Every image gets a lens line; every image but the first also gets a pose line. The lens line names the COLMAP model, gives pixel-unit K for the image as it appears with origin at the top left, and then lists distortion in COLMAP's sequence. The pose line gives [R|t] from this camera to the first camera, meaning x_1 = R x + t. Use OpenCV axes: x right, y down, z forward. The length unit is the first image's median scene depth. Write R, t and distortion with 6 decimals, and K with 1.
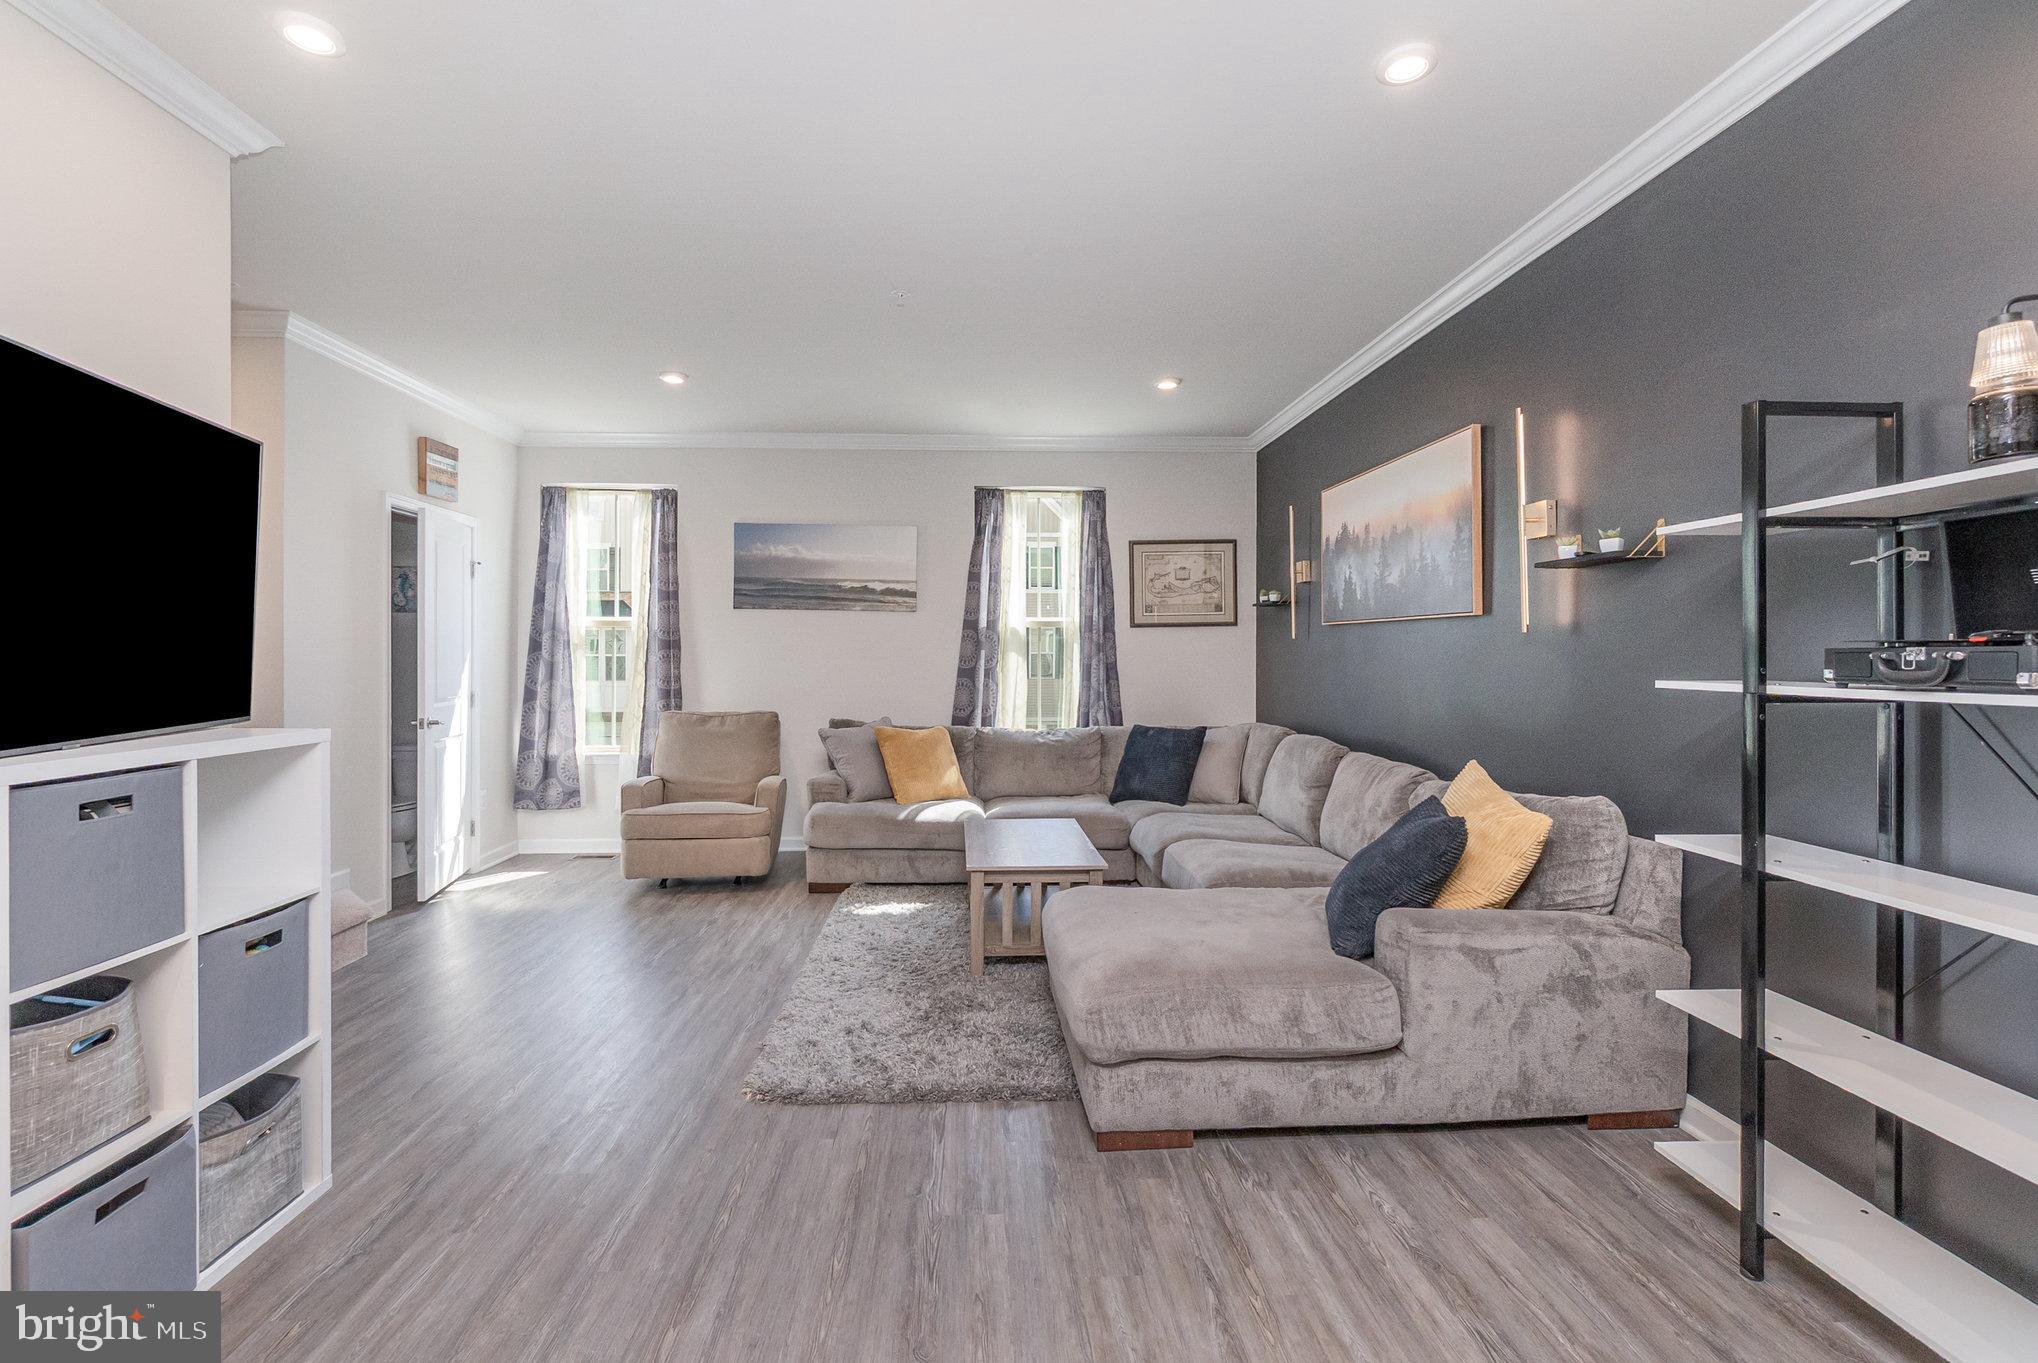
lens RADIAL K [[887.9, 0, 997.0], [0, 887.9, 649.9], [0, 0, 1]] dist [0.001204, 0.000254]
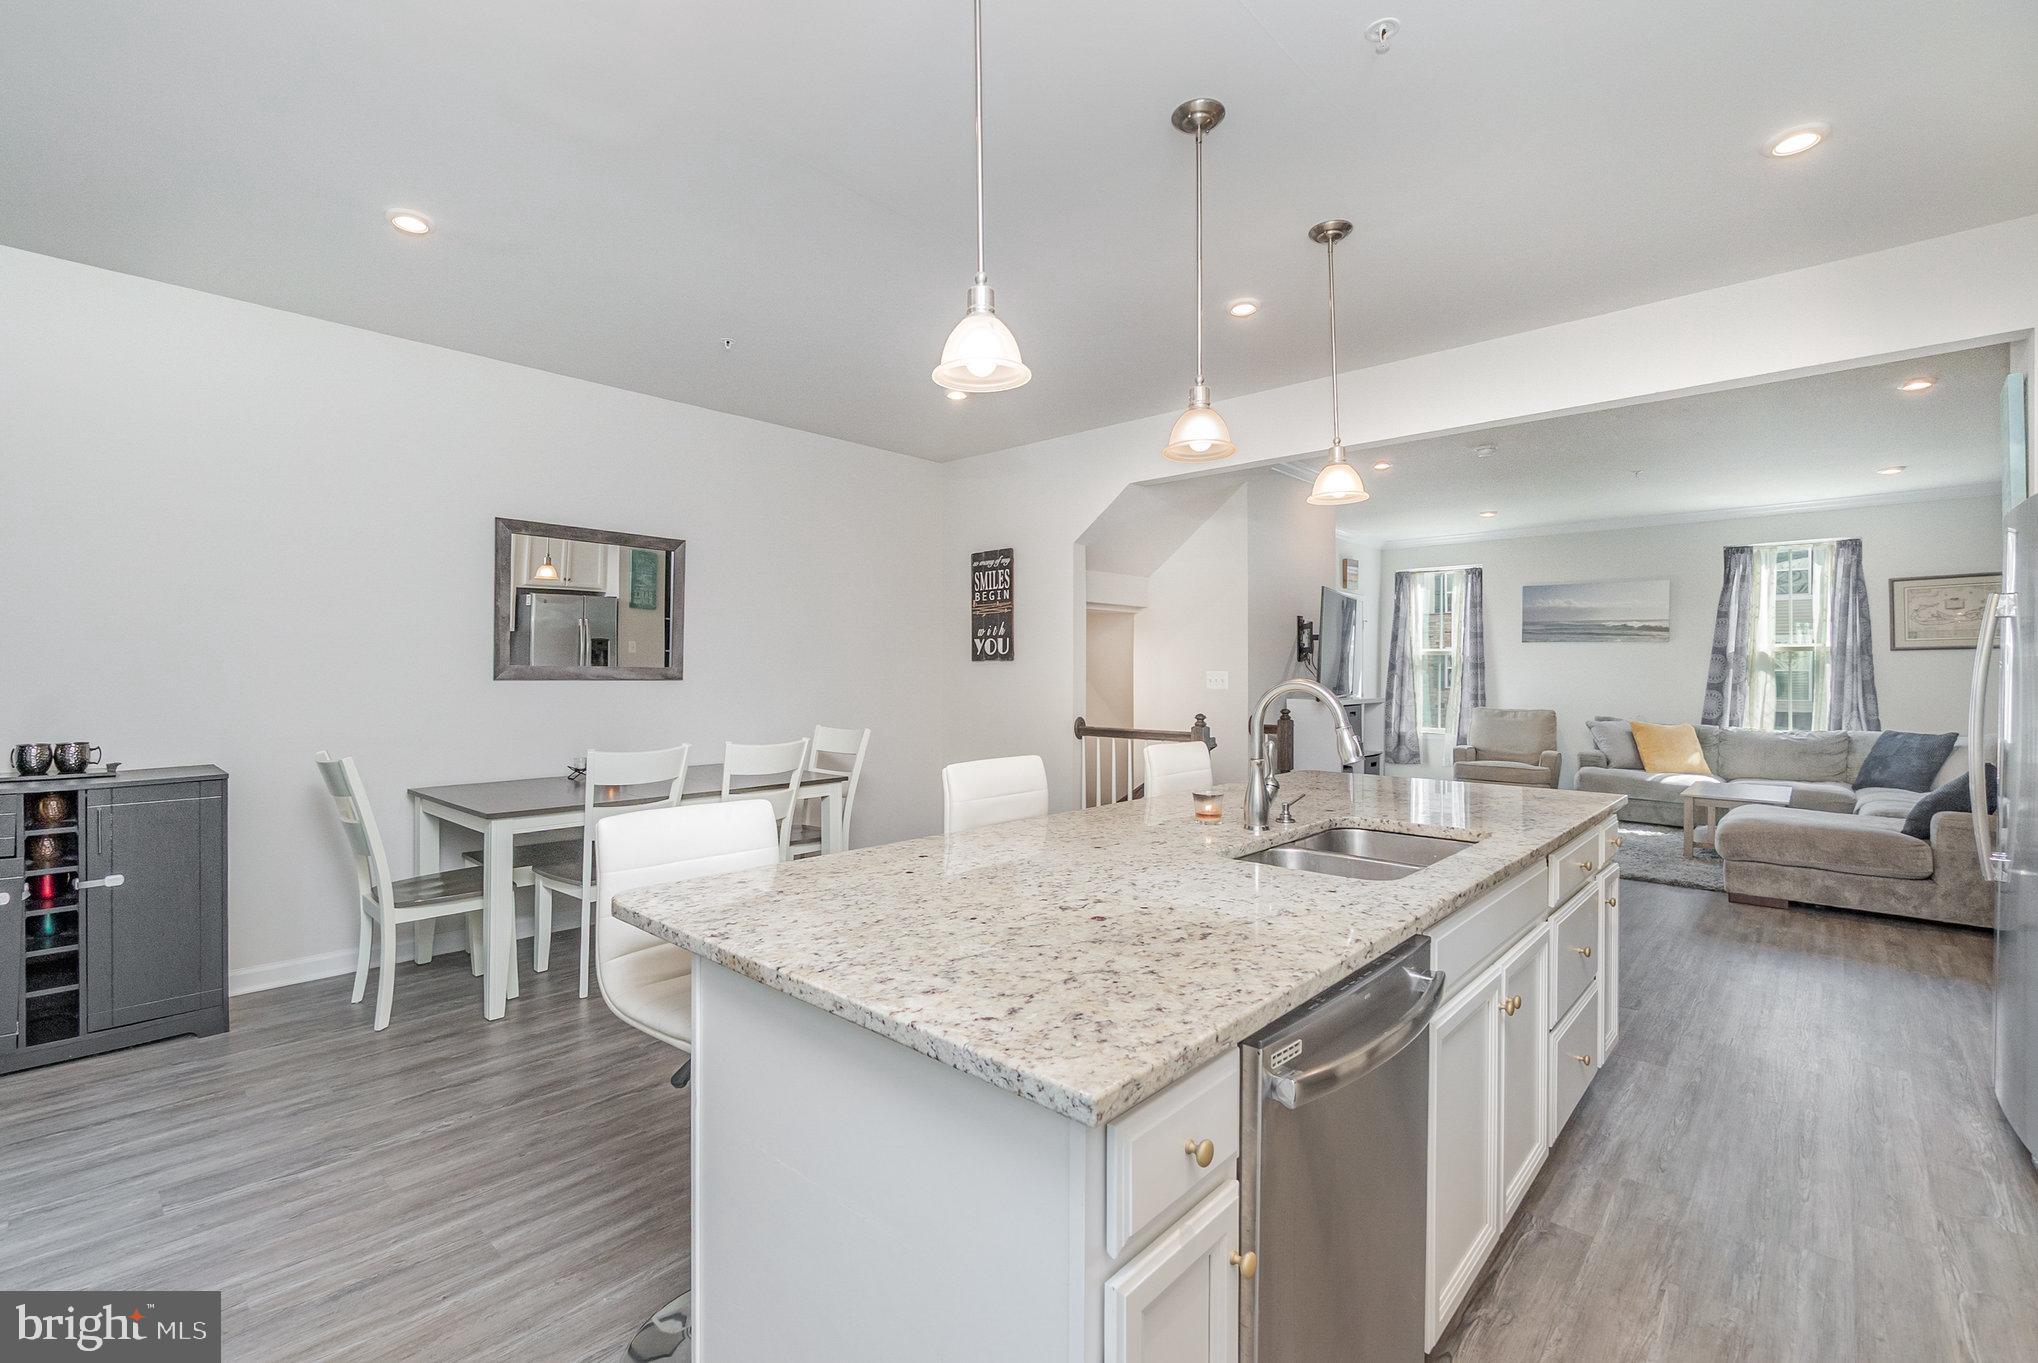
lens RADIAL K [[887.9, 0, 1016.8], [0, 887.9, 669.3], [0, 0, 1]] dist [0.001204, 0.000254]
pose [[0.711122, 0.000492, -0.703068, 0.161786], [0.002677, 0.999991, 0.003407, -0.007648], [0.703063, -0.004305, 0.711114, -0.707614]]
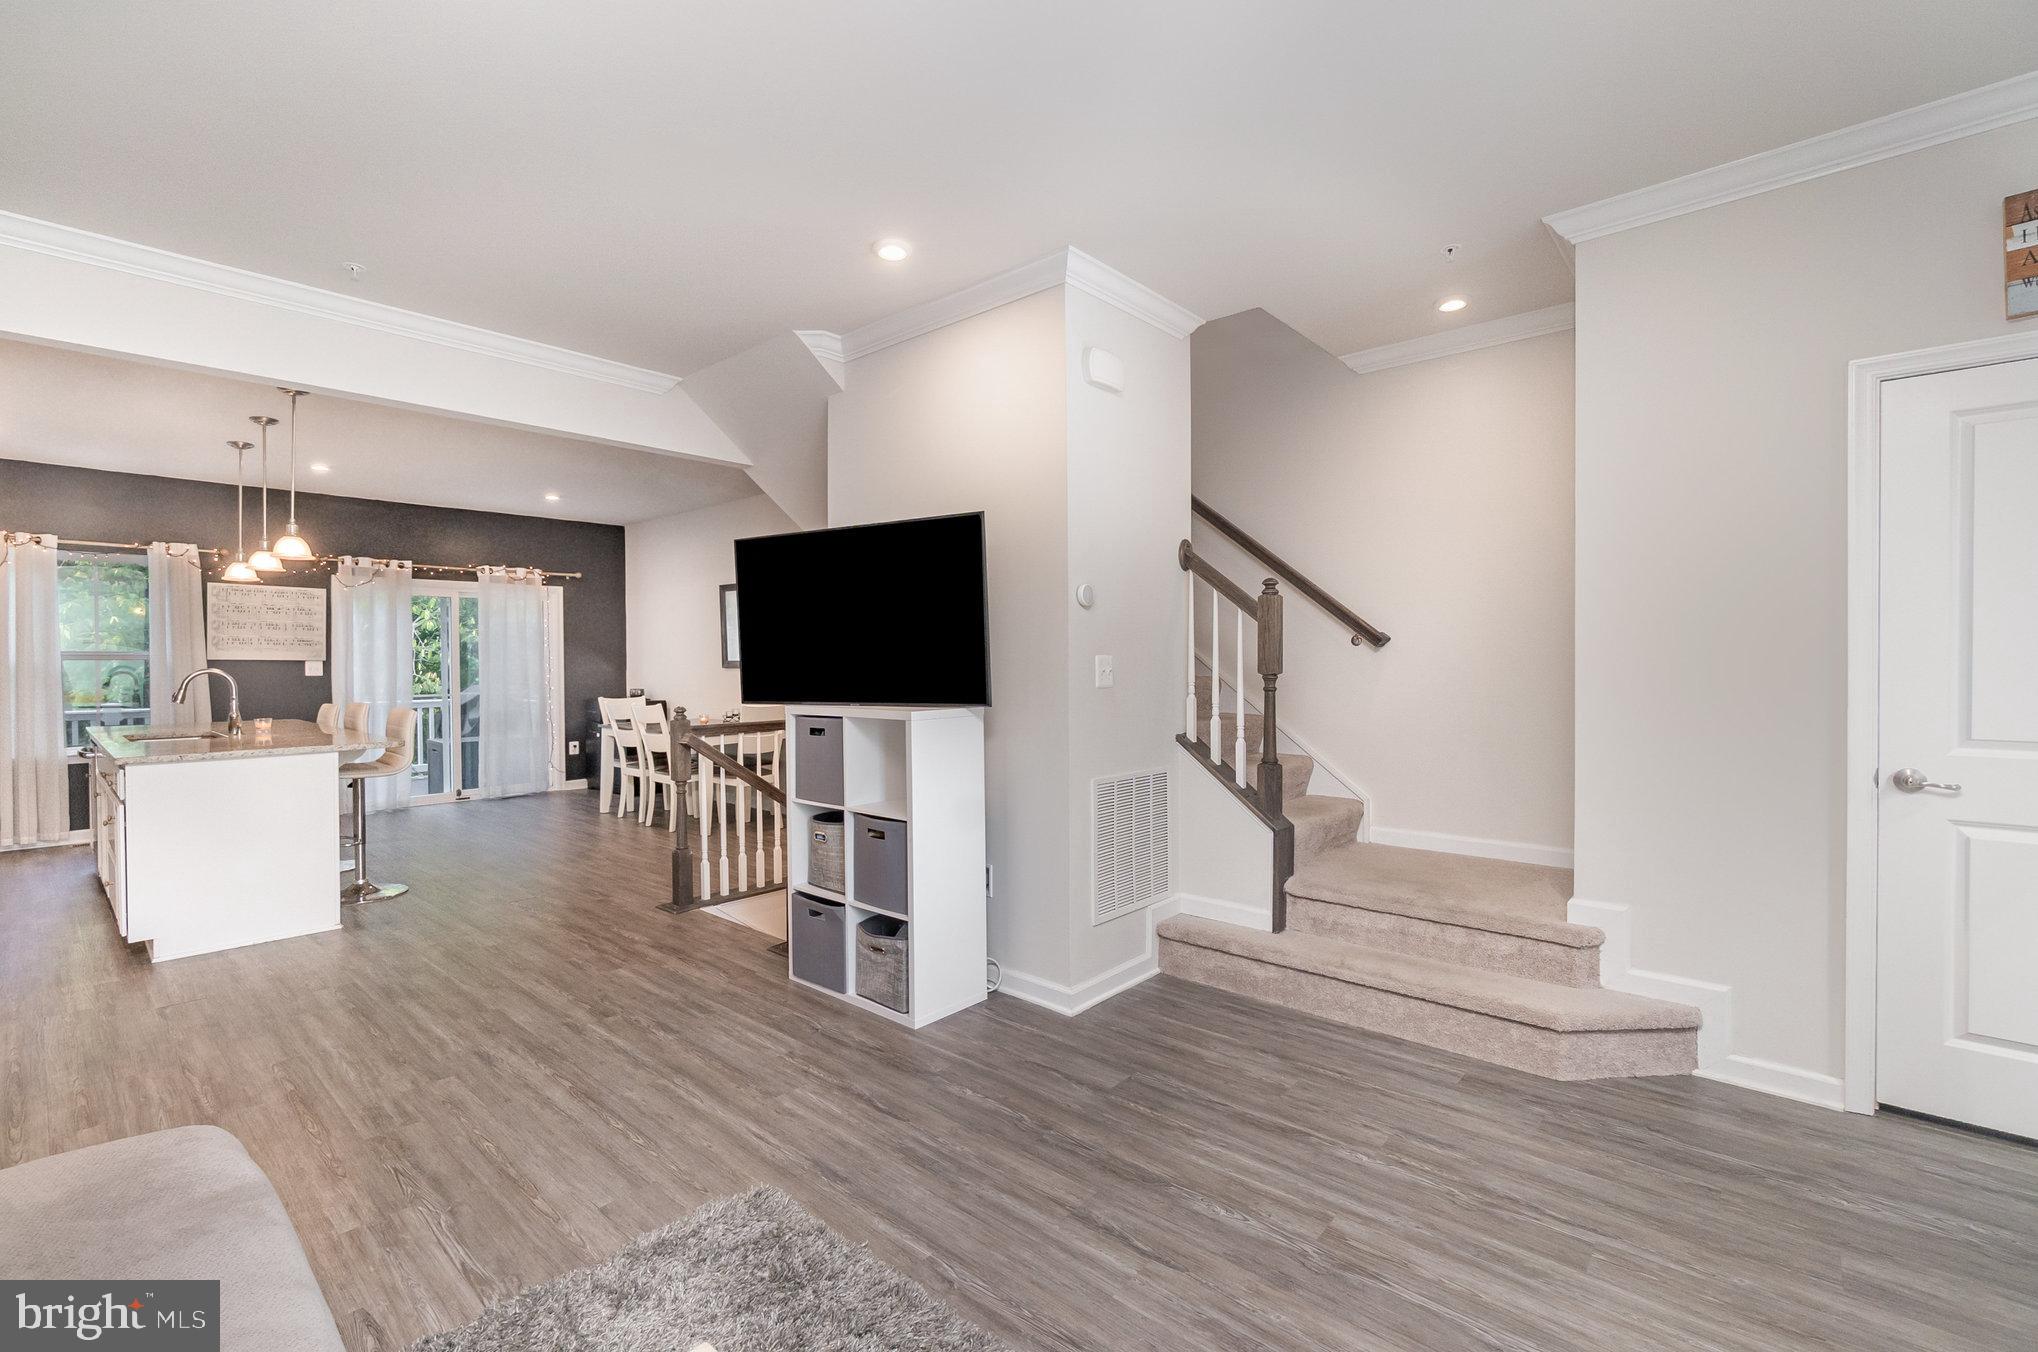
lens RADIAL K [[888.9, 0, 1003.6], [0, 888.9, 670.4], [0, 0, 1]] dist [-0.006002, 0.001523]
pose [[-0.692634, 0.014394, -0.721145, 0.122938], [0.012686, 0.999889, 0.007773, 0.006789], [0.721177, -0.003764, -0.692740, 1.389433]]
